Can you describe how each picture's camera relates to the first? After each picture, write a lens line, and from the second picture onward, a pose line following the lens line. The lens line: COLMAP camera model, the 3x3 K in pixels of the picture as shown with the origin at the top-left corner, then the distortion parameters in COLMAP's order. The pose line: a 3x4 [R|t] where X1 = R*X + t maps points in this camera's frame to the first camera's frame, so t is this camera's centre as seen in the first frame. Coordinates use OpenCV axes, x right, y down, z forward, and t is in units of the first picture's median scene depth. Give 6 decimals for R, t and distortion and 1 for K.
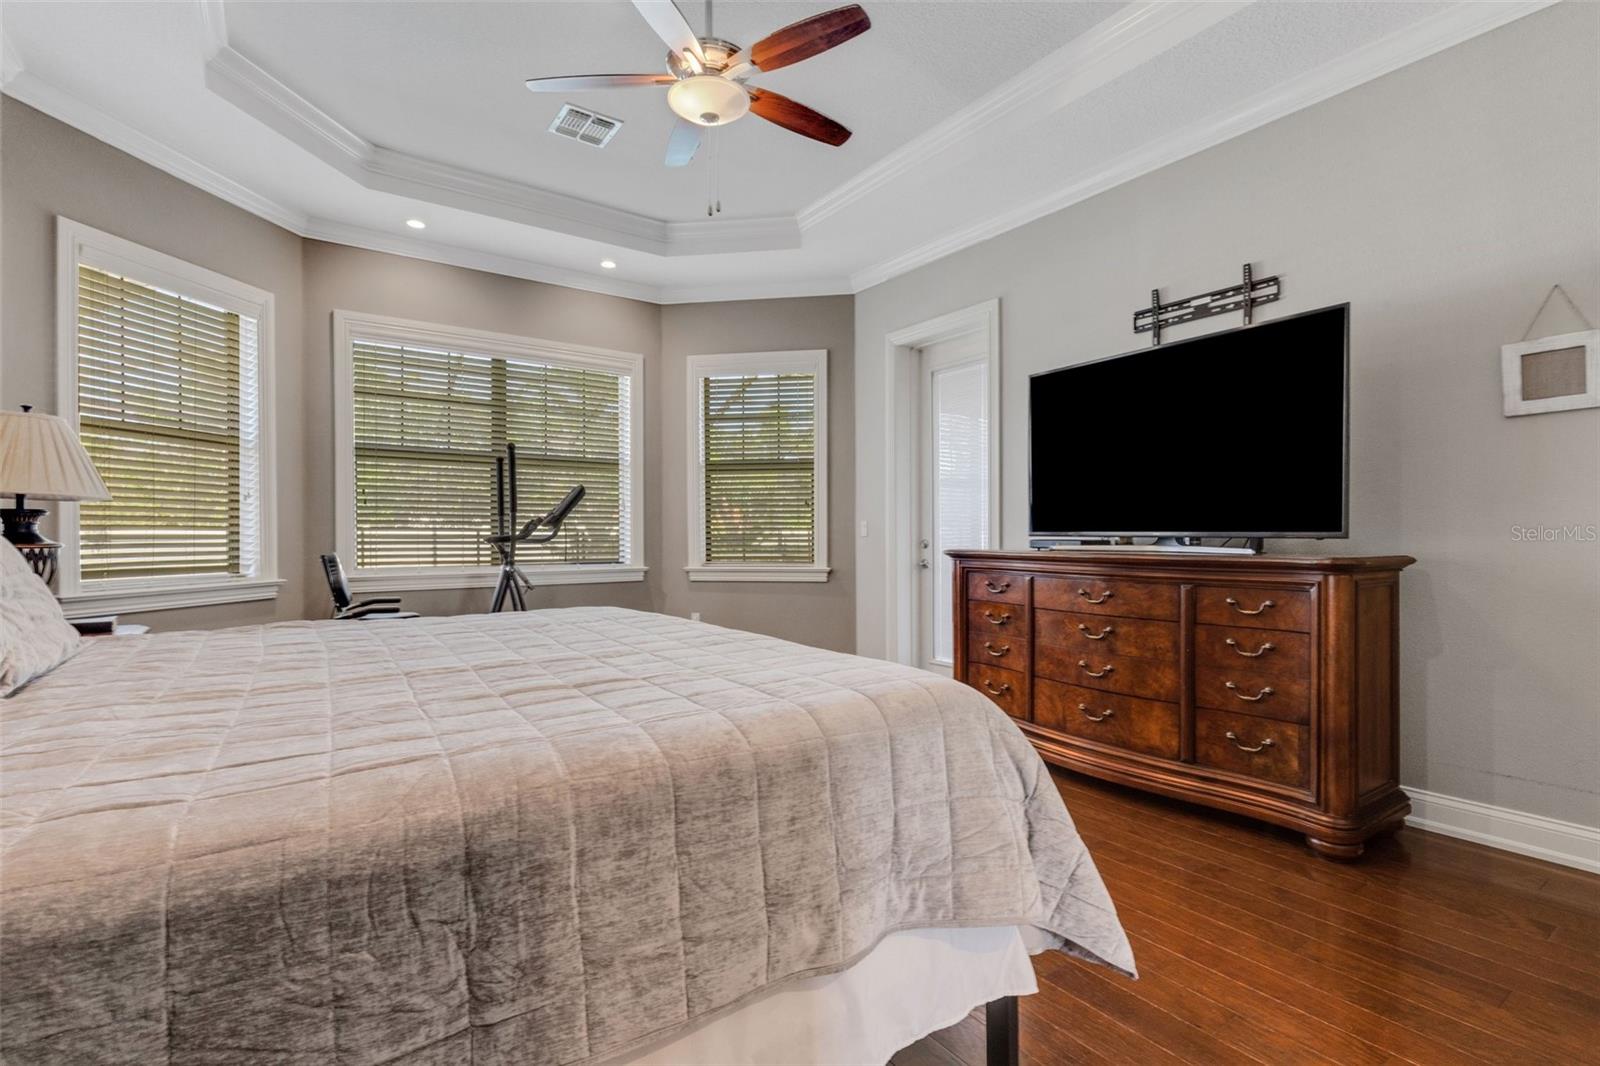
lens RADIAL K [[737.2, 0, 802.6], [0, 737.2, 532.9], [0, 0, 1]] dist [-0.001934, -0.000162]
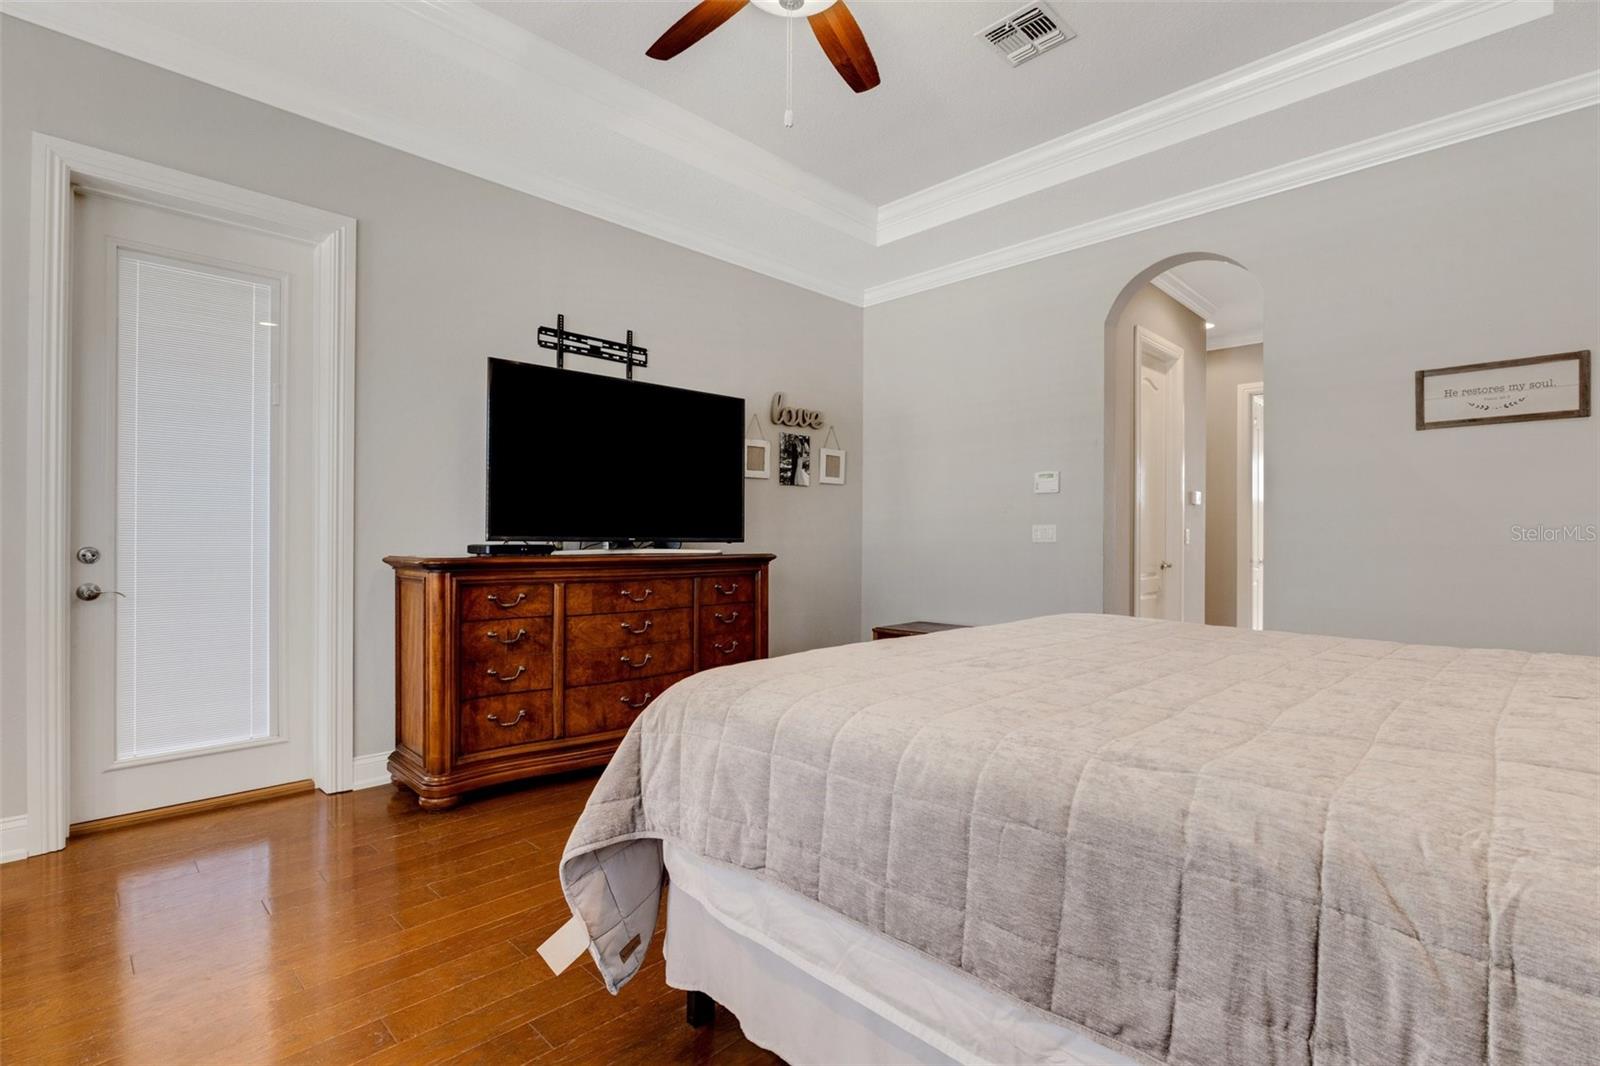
lens RADIAL K [[737.2, 0, 803.0], [0, 737.2, 544.1], [0, 0, 1]] dist [-0.001934, -0.000162]
pose [[-0.149594, 0.014905, 0.988635, -0.685699], [0.005450, 0.999884, -0.014250, 0.026592], [-0.988733, 0.003256, -0.149658, 0.868567]]
